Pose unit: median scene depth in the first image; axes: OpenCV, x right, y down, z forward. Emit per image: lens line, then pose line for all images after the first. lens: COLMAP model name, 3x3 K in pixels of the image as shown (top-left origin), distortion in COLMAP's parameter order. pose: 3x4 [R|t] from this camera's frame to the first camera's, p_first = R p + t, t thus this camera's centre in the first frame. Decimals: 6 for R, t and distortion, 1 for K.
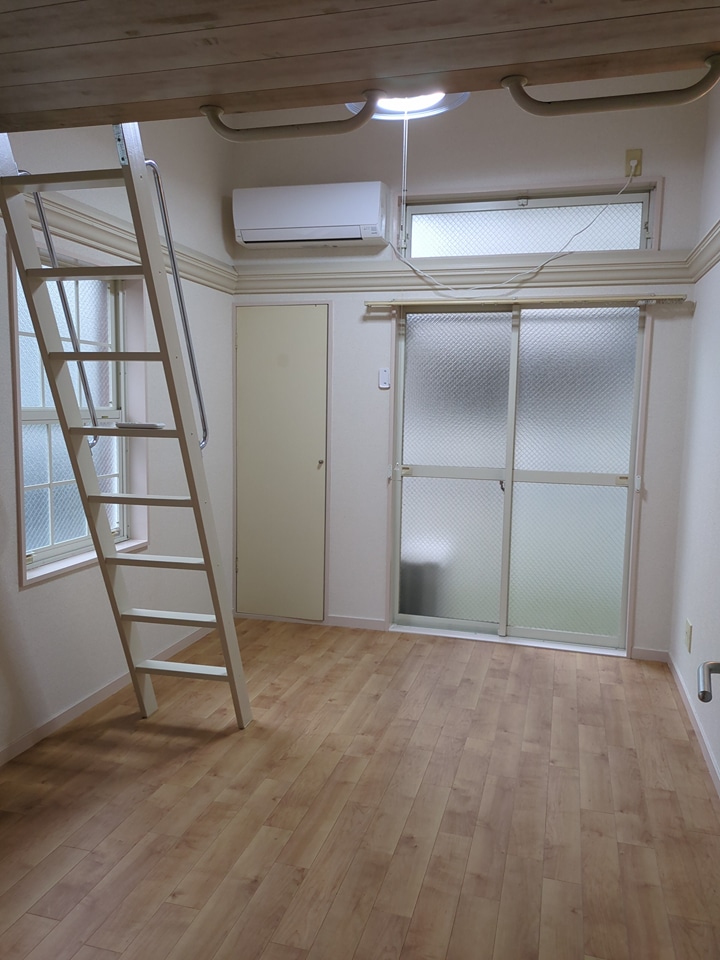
lens RADIAL K [[734.4, 0, 363.5], [0, 734.4, 487.7], [0, 0, 1]] dist [0.041071, -0.047193]
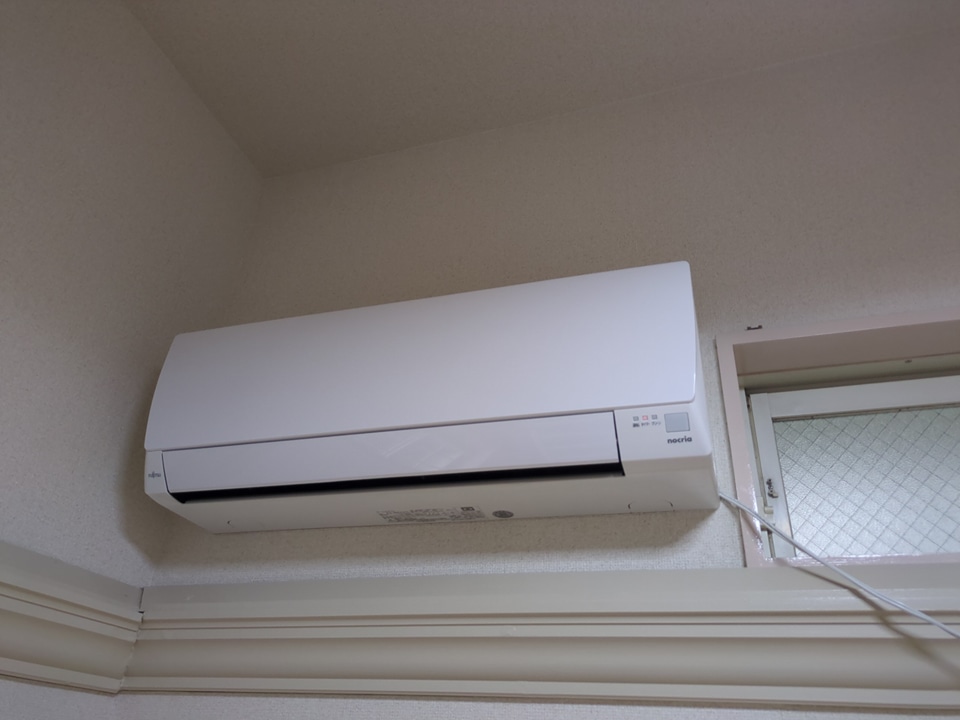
lens RADIAL K [[734.4, 0, 480.0], [0, 734.4, 360.0], [0, 0, 1]] dist [0.041071, -0.047193]
pose [[0.997674, 0.001883, -0.068139, -0.029824], [-0.042396, 0.799887, -0.598651, -0.215070], [0.053377, 0.600148, 0.798106, 0.760710]]
